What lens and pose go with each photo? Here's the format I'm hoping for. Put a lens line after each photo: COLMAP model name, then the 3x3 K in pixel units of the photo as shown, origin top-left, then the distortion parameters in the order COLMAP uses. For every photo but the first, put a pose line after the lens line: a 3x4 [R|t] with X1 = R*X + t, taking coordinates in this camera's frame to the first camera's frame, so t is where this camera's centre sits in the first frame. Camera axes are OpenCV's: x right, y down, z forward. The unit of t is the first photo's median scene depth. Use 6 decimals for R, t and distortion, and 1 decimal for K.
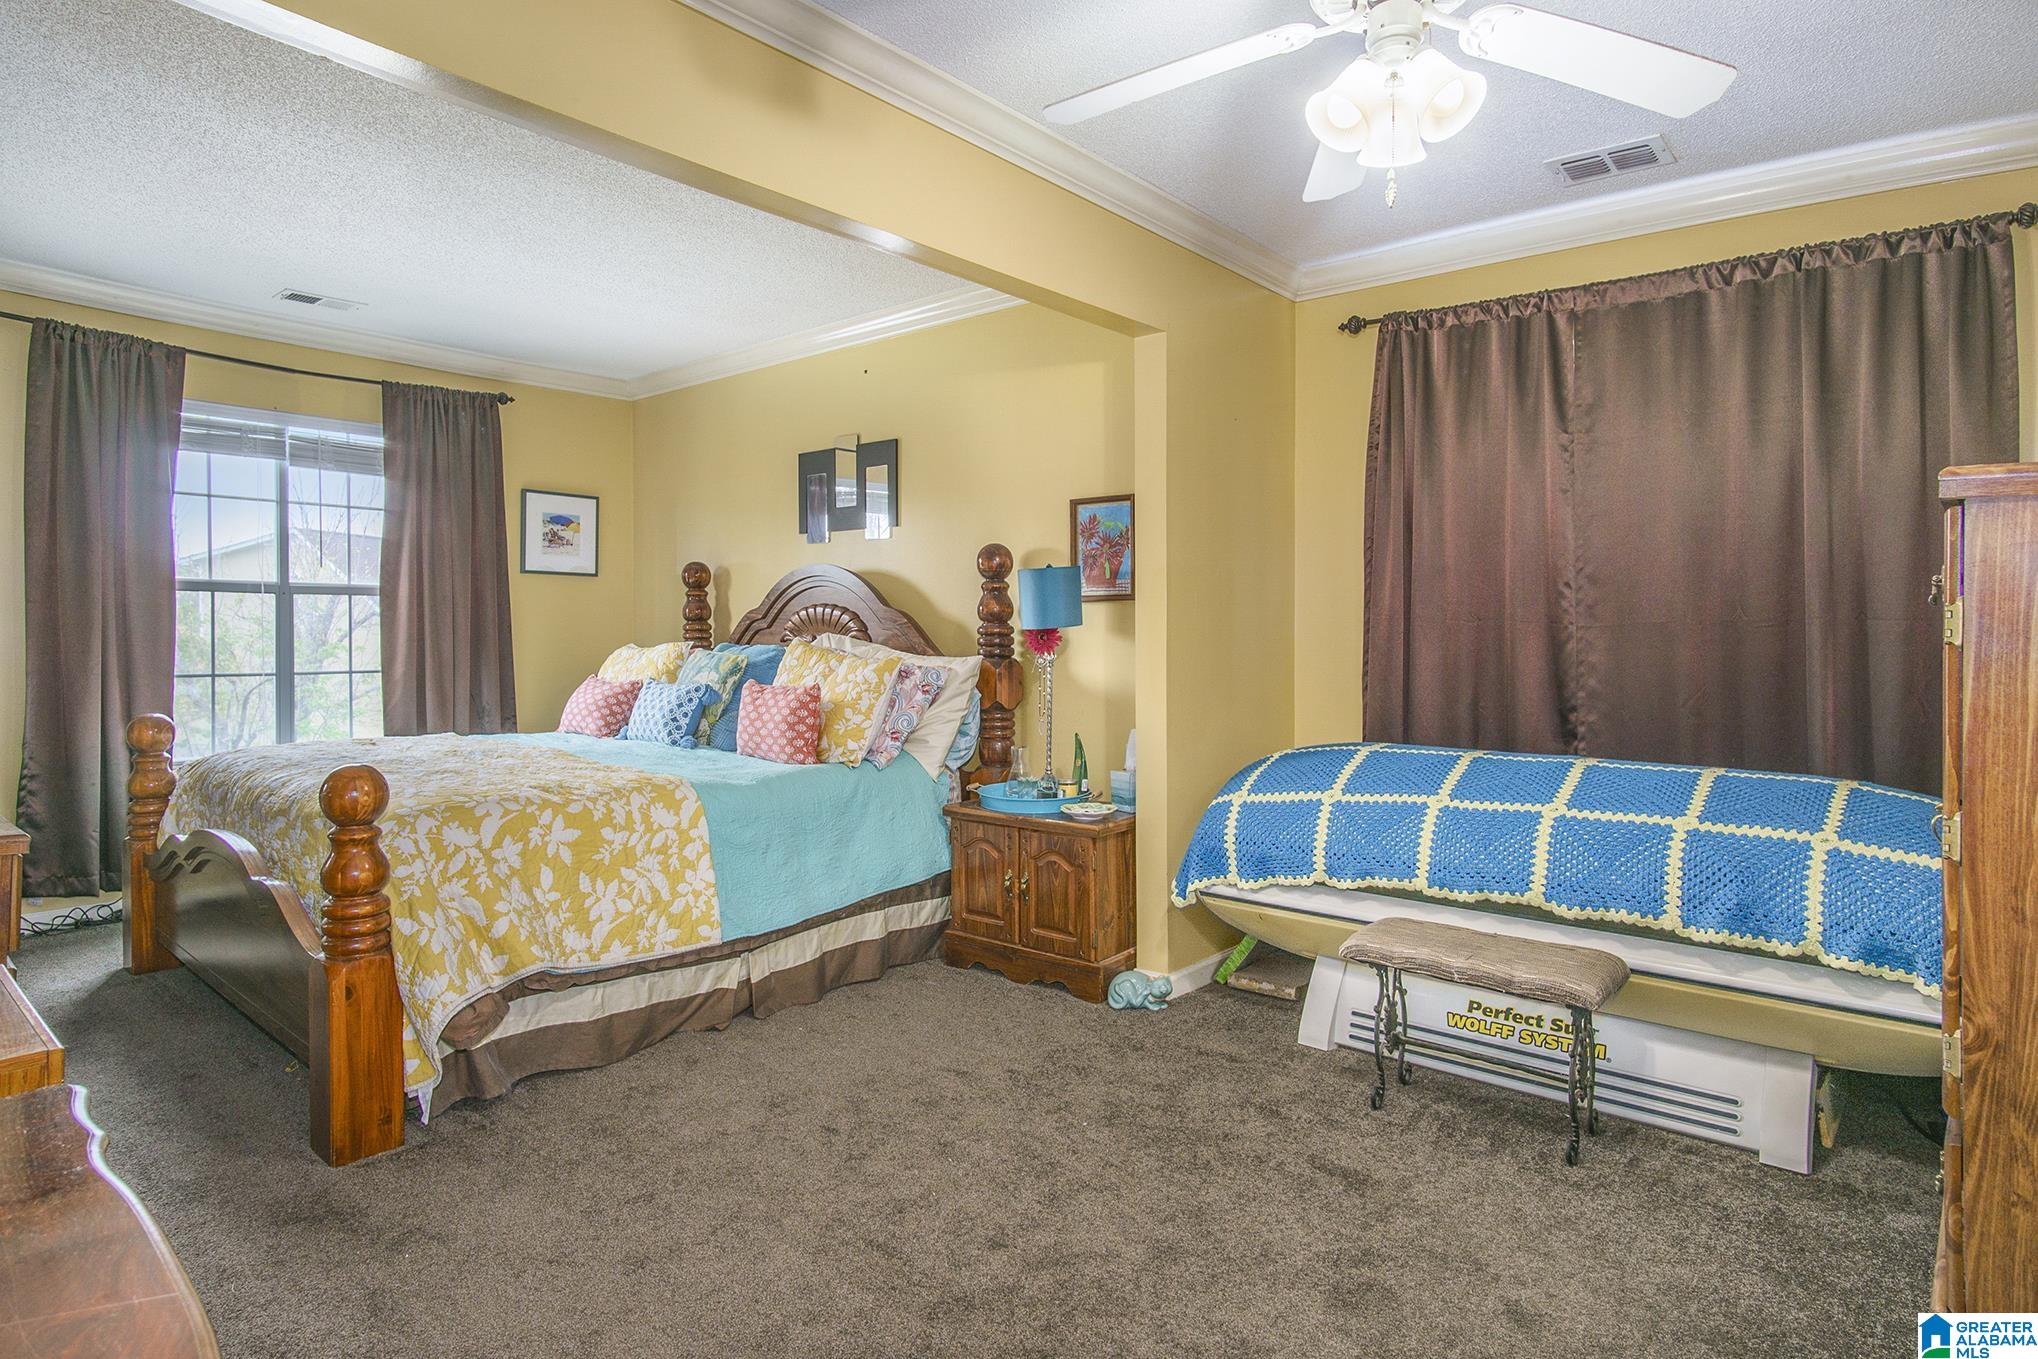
lens RADIAL K [[1082.6, 0, 1006.5], [0, 1082.6, 670.0], [0, 0, 1]] dist [-0.010462, 0.002681]
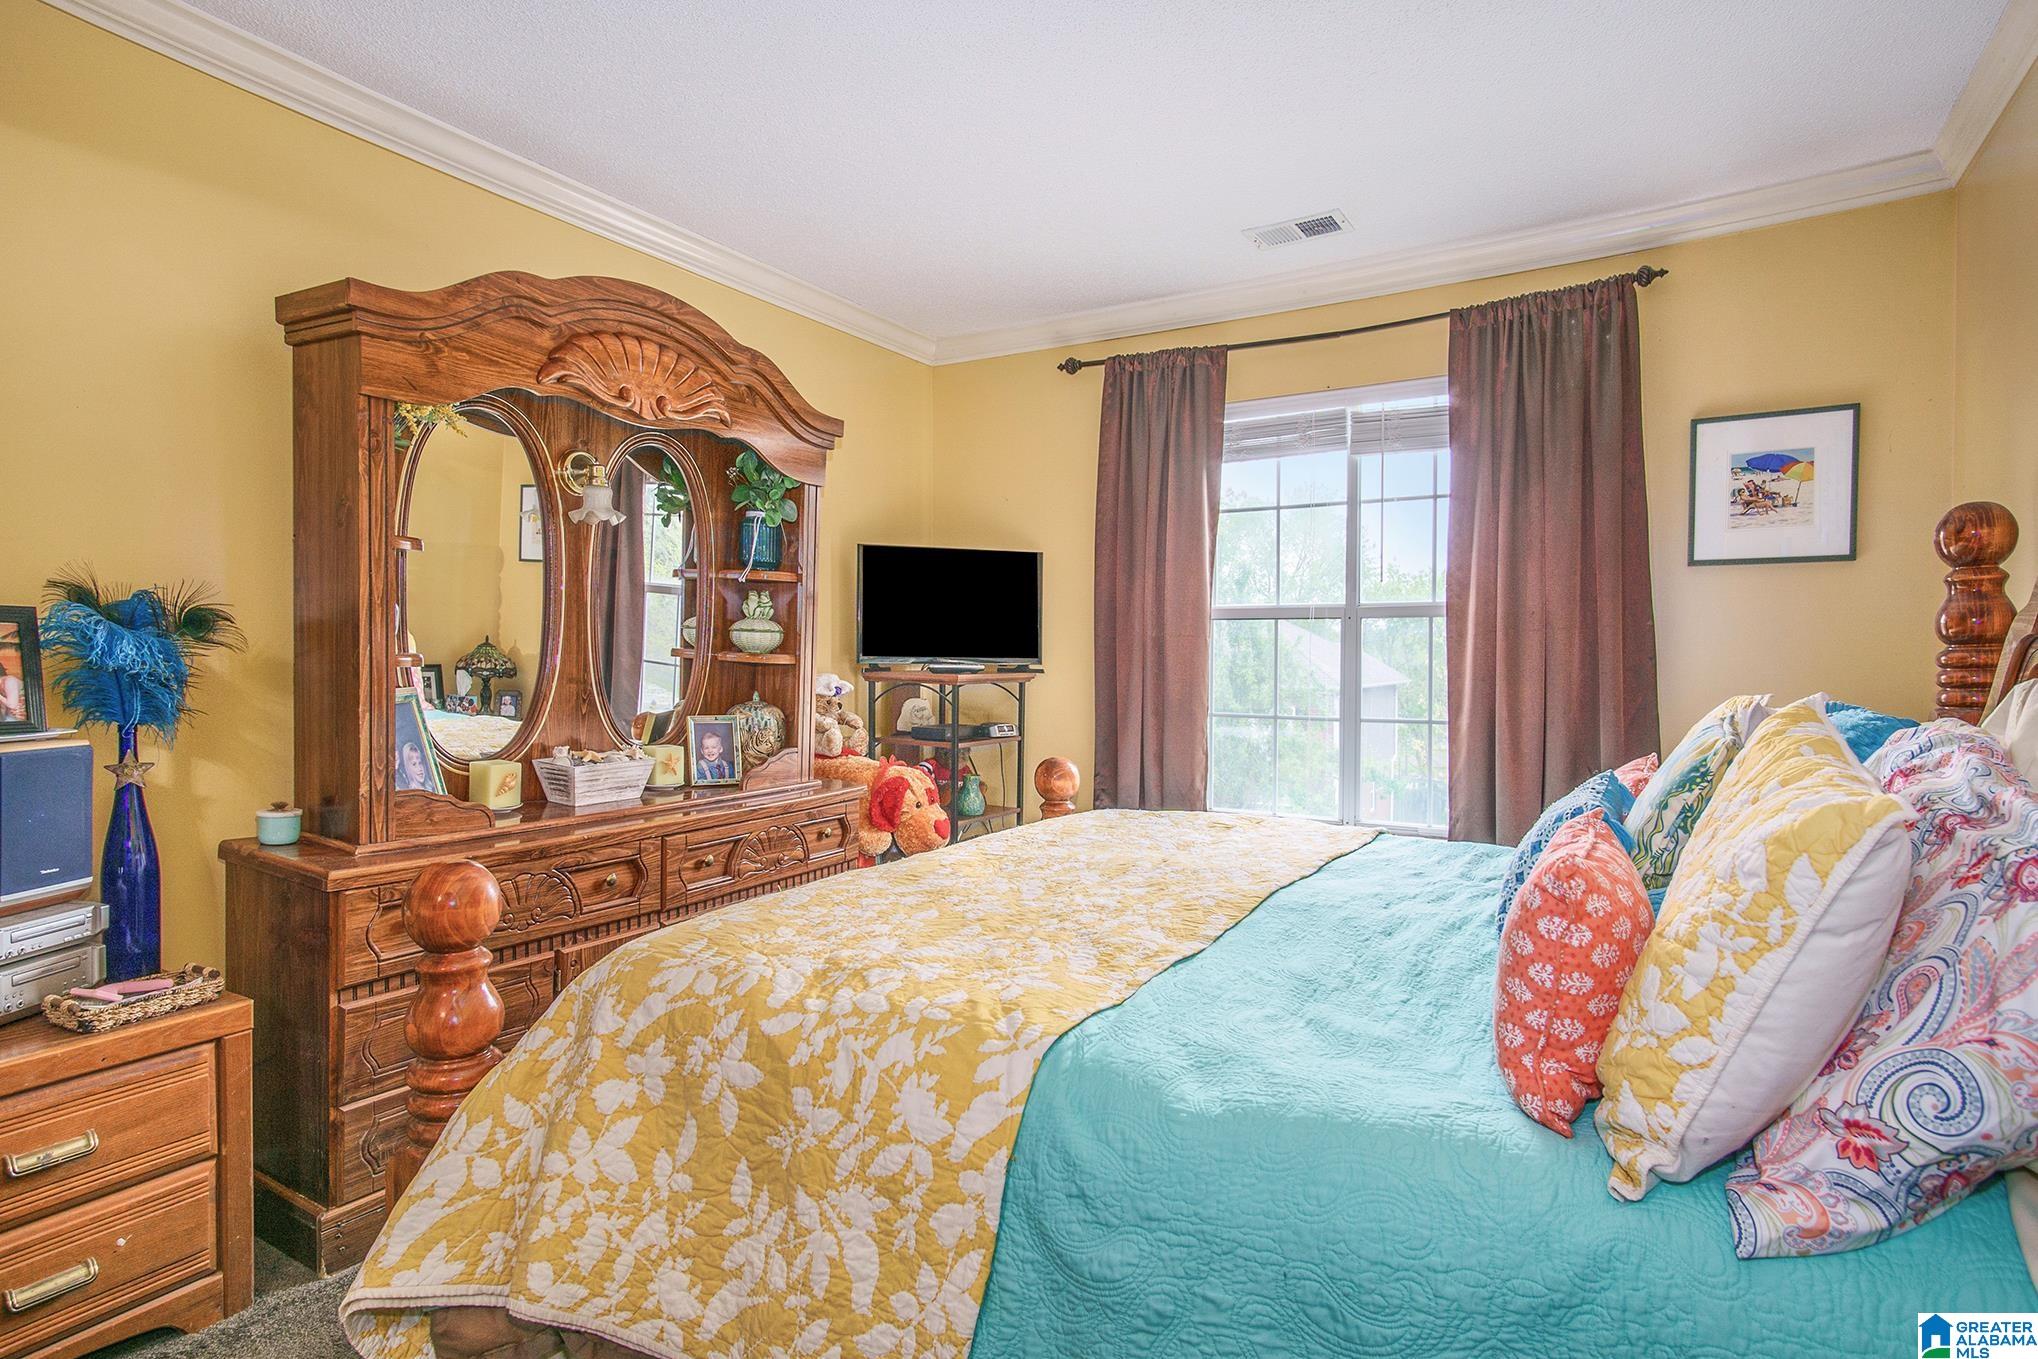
lens RADIAL K [[1082.6, 0, 1006.5], [0, 1082.6, 670.0], [0, 0, 1]] dist [-0.010462, 0.002681]
pose [[0.169243, 0.005822, -0.985557, 0.069854], [-0.031855, 0.999492, 0.000434, -0.025565], [0.985059, 0.031322, 0.169342, 0.621881]]
